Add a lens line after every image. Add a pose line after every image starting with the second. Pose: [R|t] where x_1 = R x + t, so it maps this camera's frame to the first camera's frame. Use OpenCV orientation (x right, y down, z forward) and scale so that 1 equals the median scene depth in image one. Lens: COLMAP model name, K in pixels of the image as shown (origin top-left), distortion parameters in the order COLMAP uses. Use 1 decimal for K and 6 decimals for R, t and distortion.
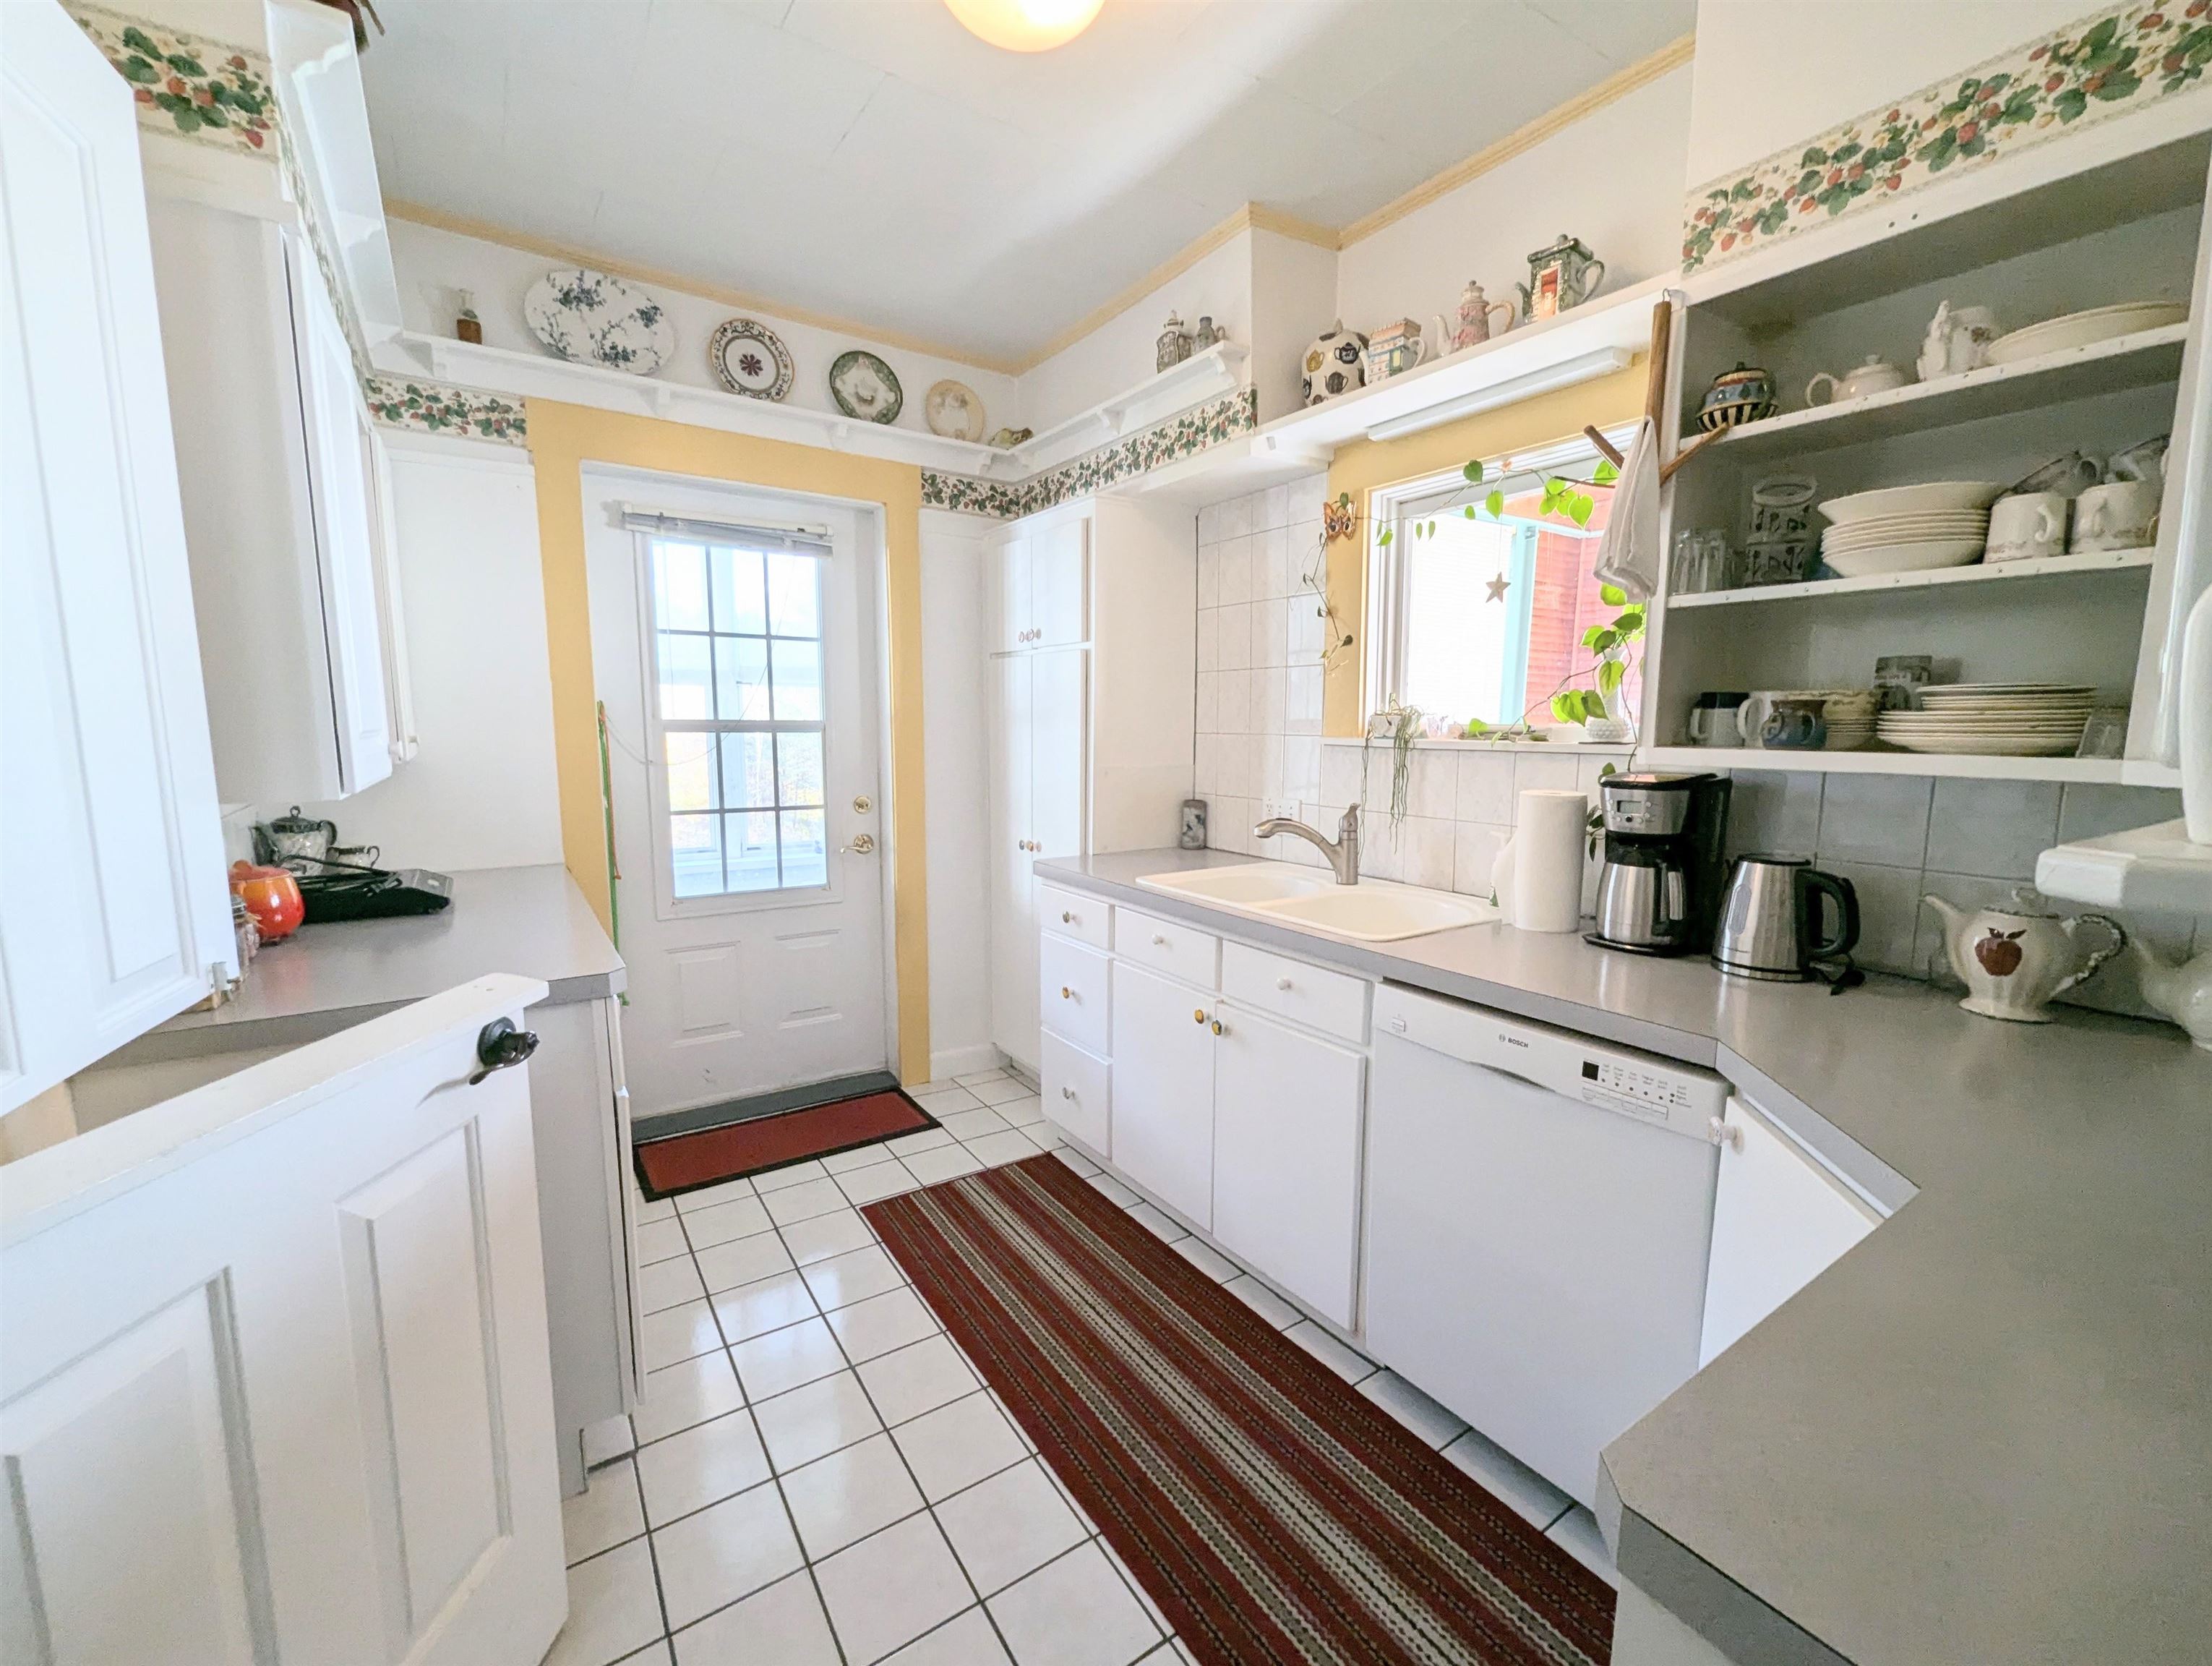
lens RADIAL K [[920.2, 0, 1103.2], [0, 920.2, 838.5], [0, 0, 1]] dist [0.004098, -0.001686]
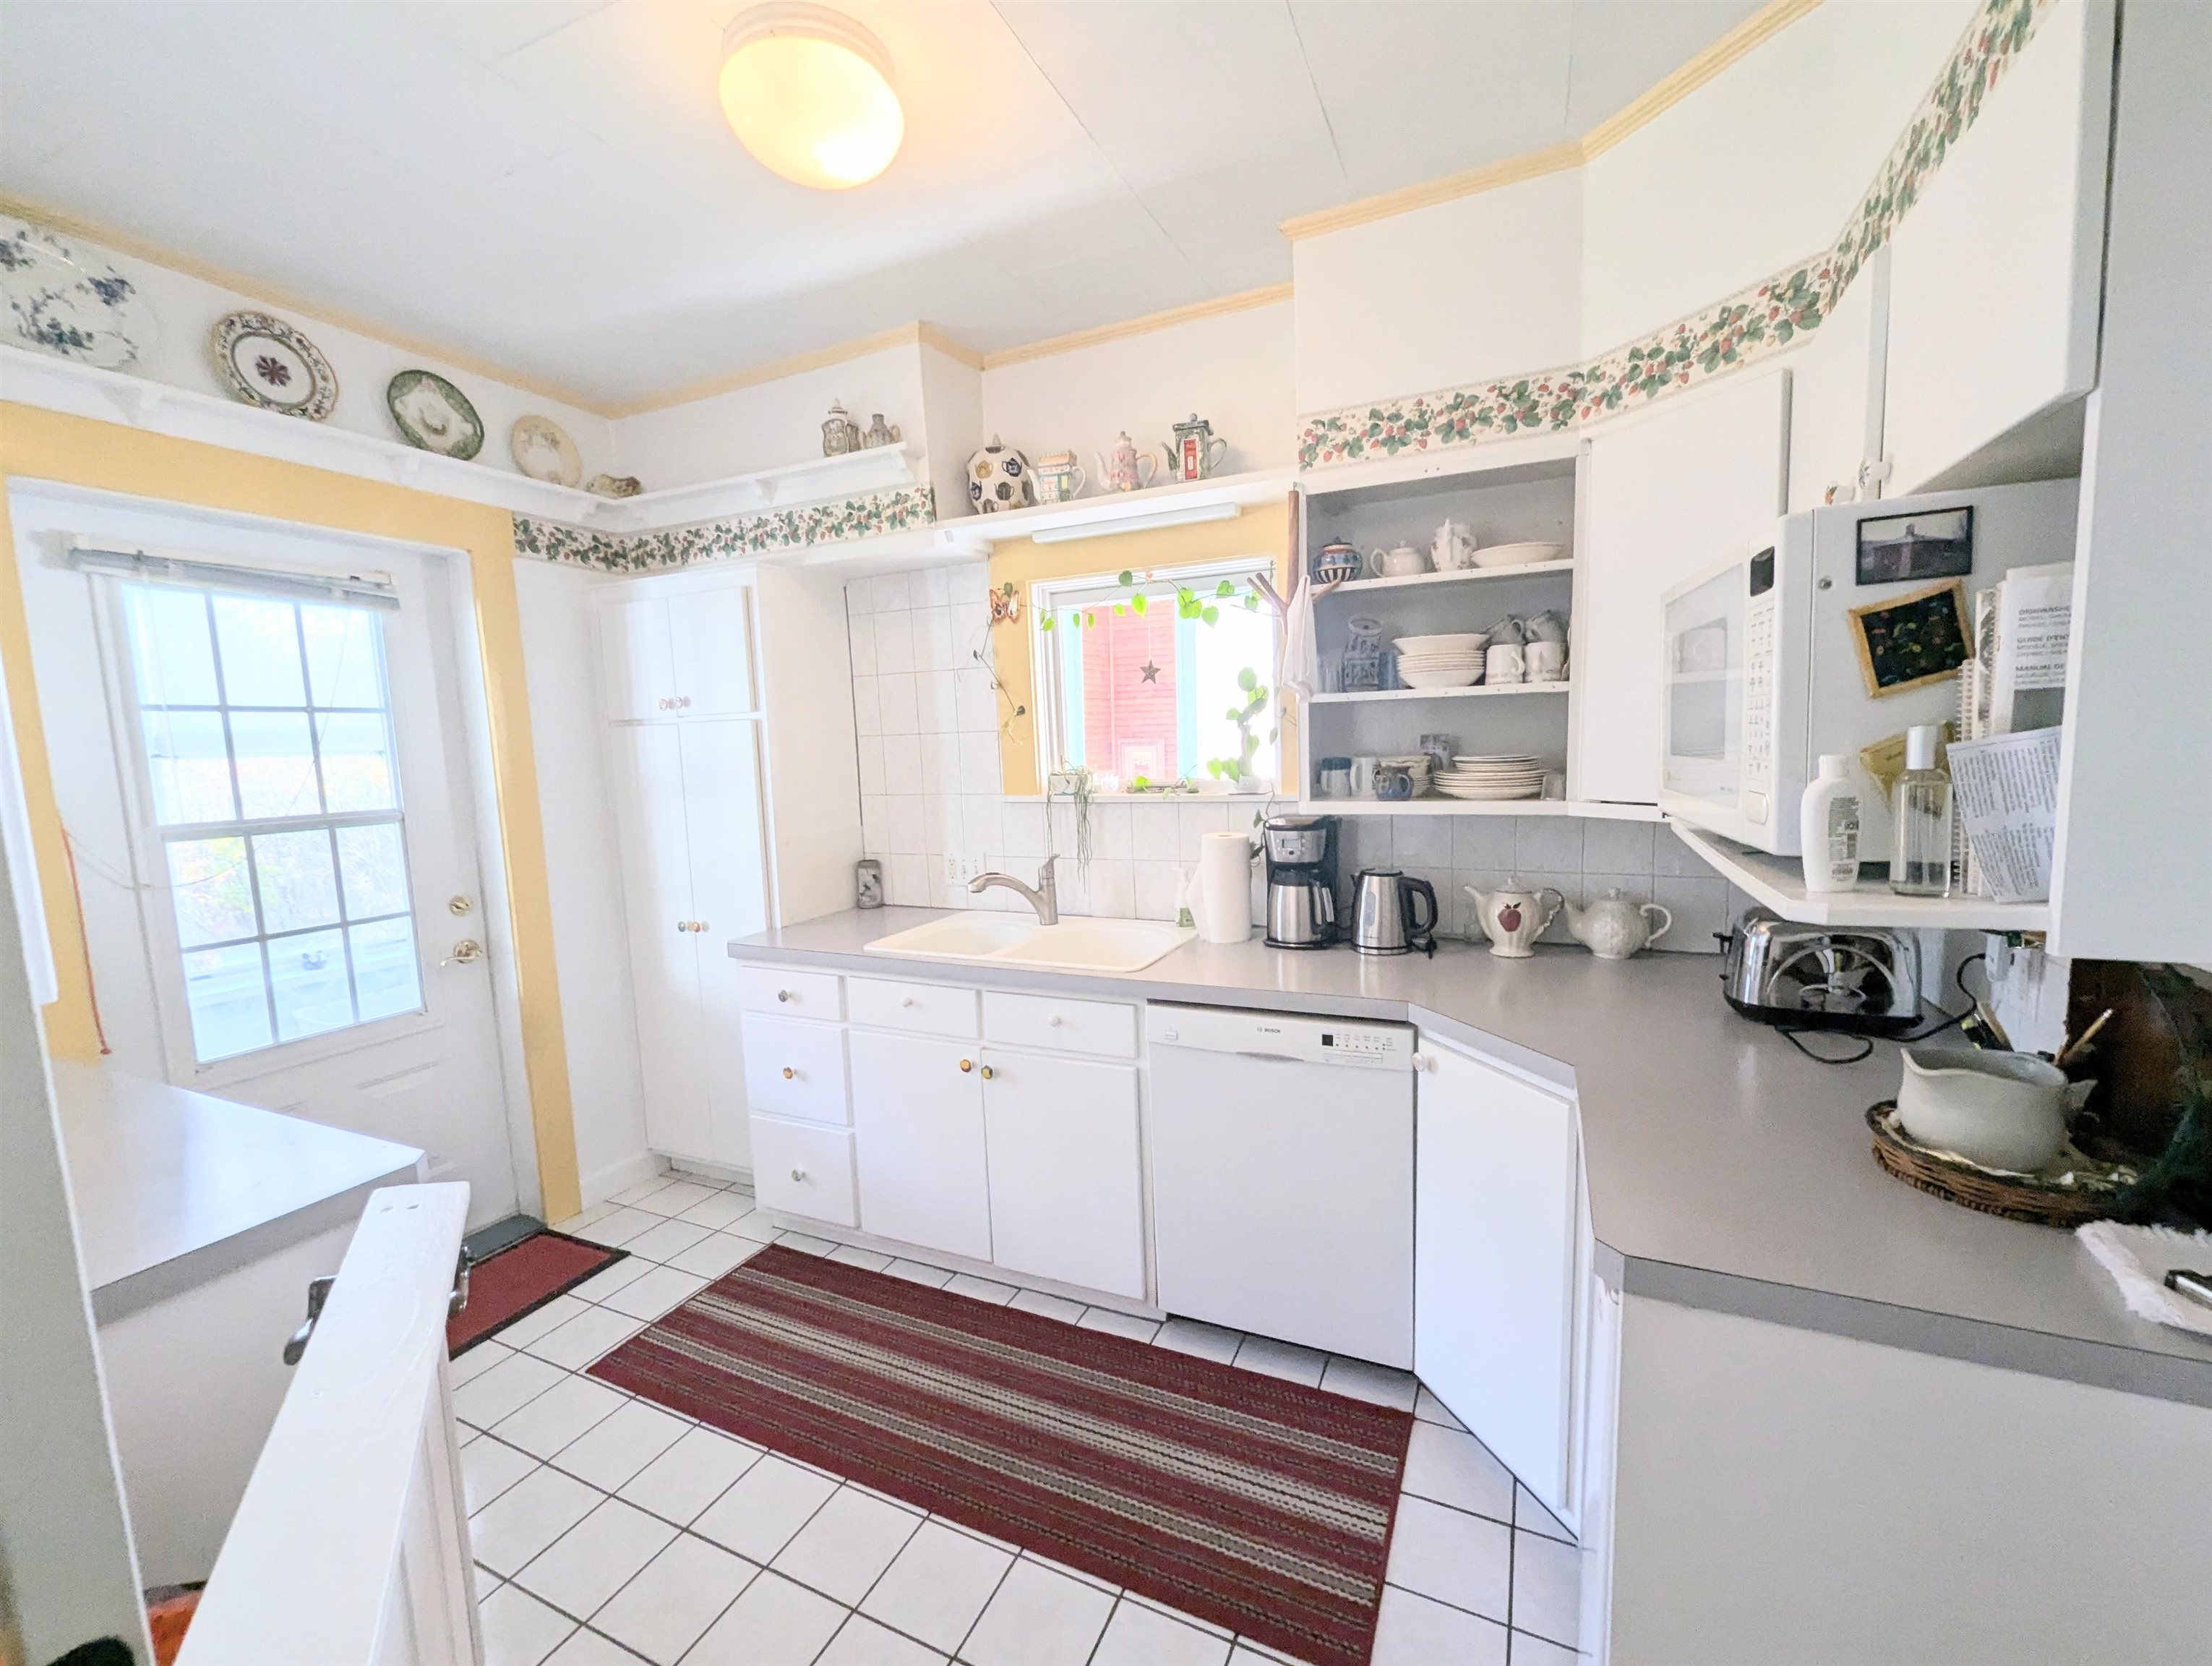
lens RADIAL K [[920.2, 0, 1103.9], [0, 920.2, 839.9], [0, 0, 1]] dist [0.004098, -0.001686]
pose [[0.854763, -0.090659, 0.511039, -0.258168], [0.104040, 0.994570, 0.002420, -0.051339], [-0.508483, 0.051100, 0.859554, -0.024640]]
